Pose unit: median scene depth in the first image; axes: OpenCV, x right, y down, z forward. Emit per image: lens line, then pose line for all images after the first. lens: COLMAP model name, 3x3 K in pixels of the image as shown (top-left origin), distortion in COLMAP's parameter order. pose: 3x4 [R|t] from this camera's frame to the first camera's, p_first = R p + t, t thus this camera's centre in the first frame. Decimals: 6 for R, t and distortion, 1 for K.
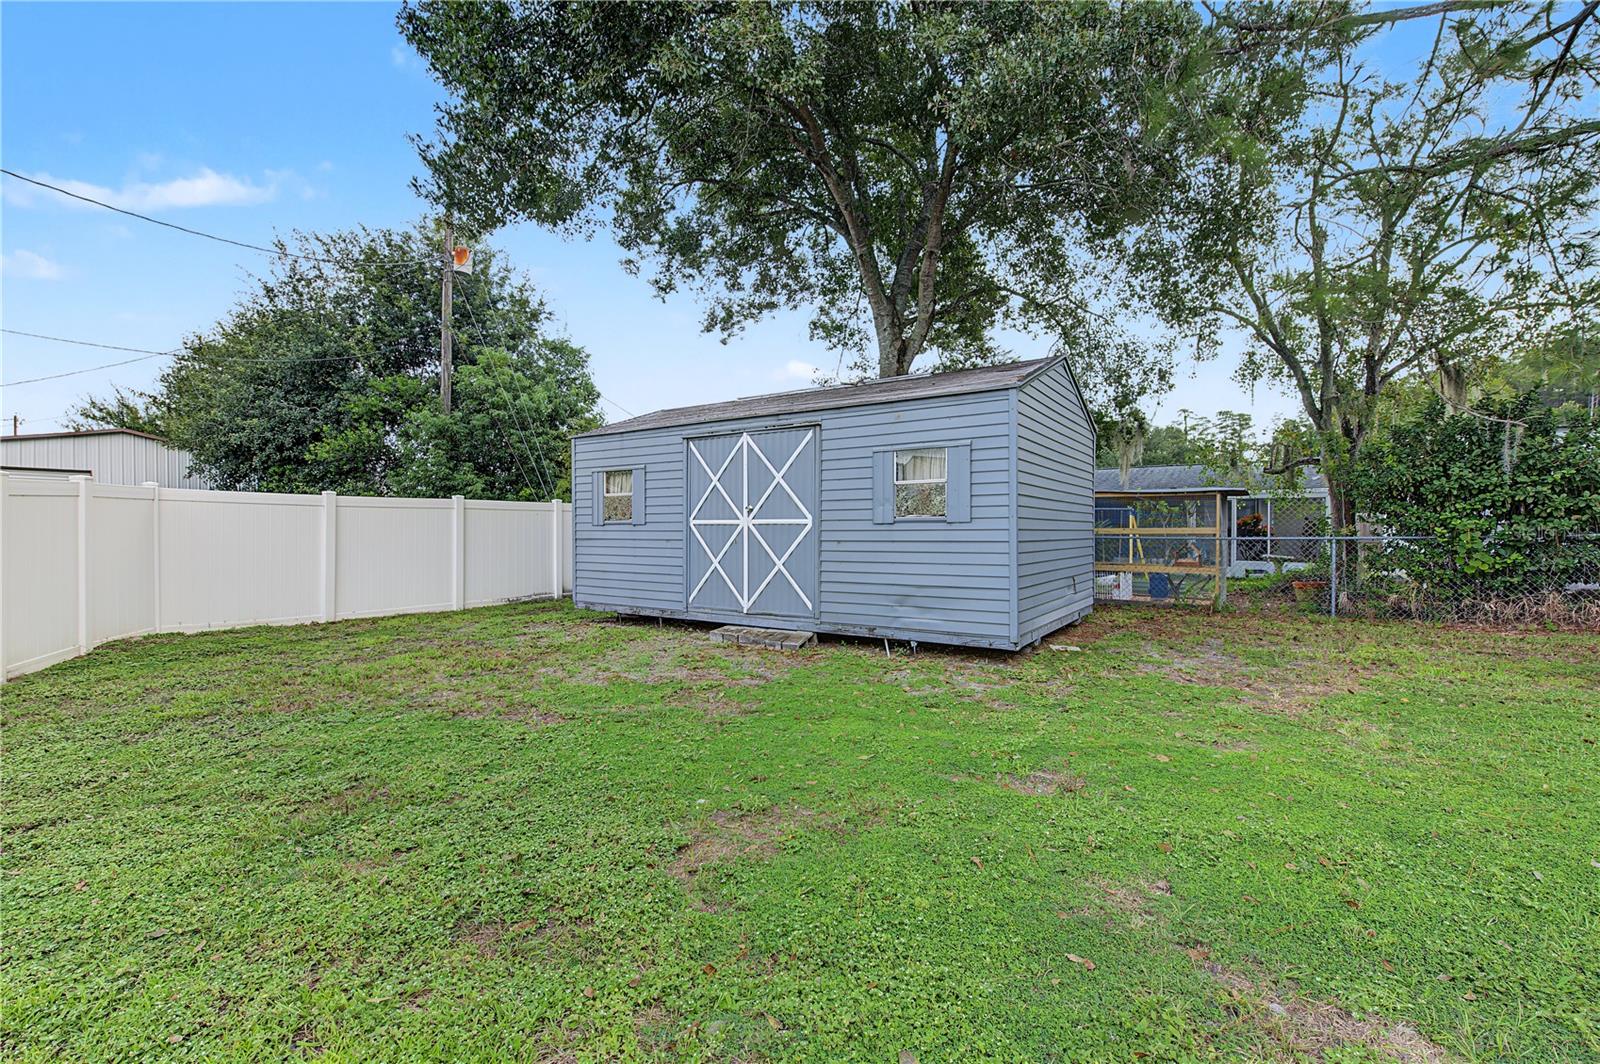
lens RADIAL K [[699.1, 0, 803.6], [0, 699.1, 535.4], [0, 0, 1]] dist [-0.000611, 0.000092]
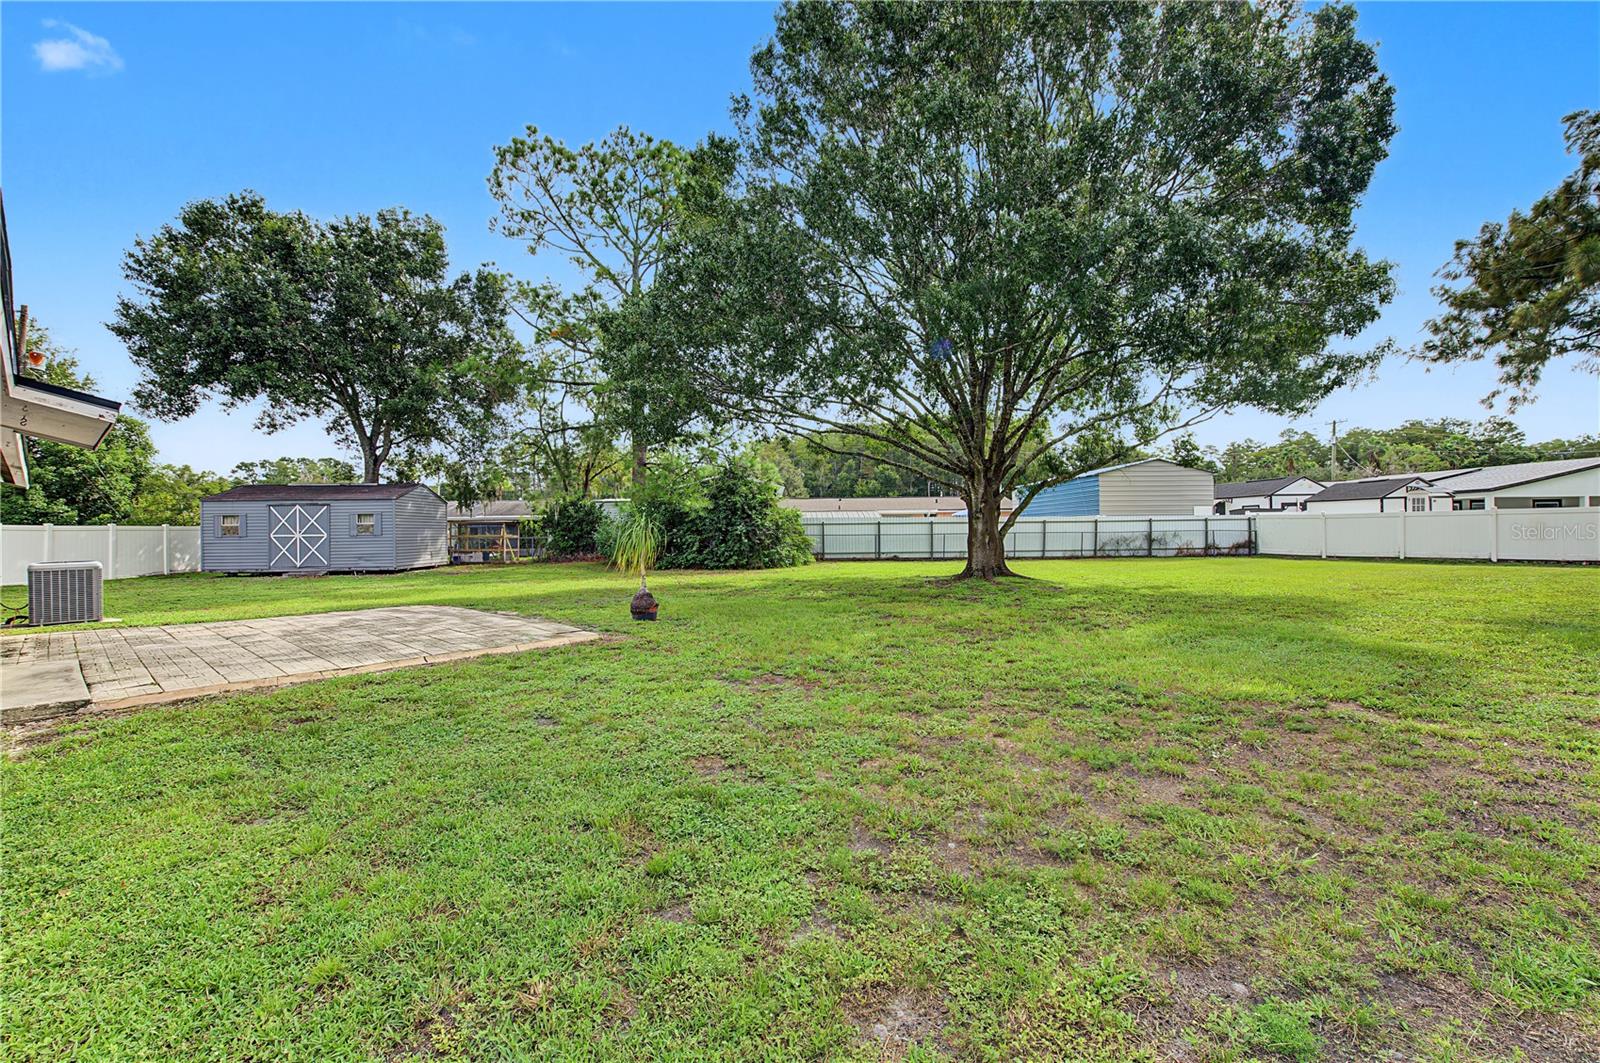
lens RADIAL K [[626.4, 0, 800.0], [0, 626.4, 531.5], [0, 0, 1]] dist [0.003184, -0.003413]
pose [[0.799596, -0.009946, 0.600456, 0.011452], [0.015561, 0.999870, -0.004160, 0.003471], [-0.600337, 0.012670, 0.799647, -1.276116]]
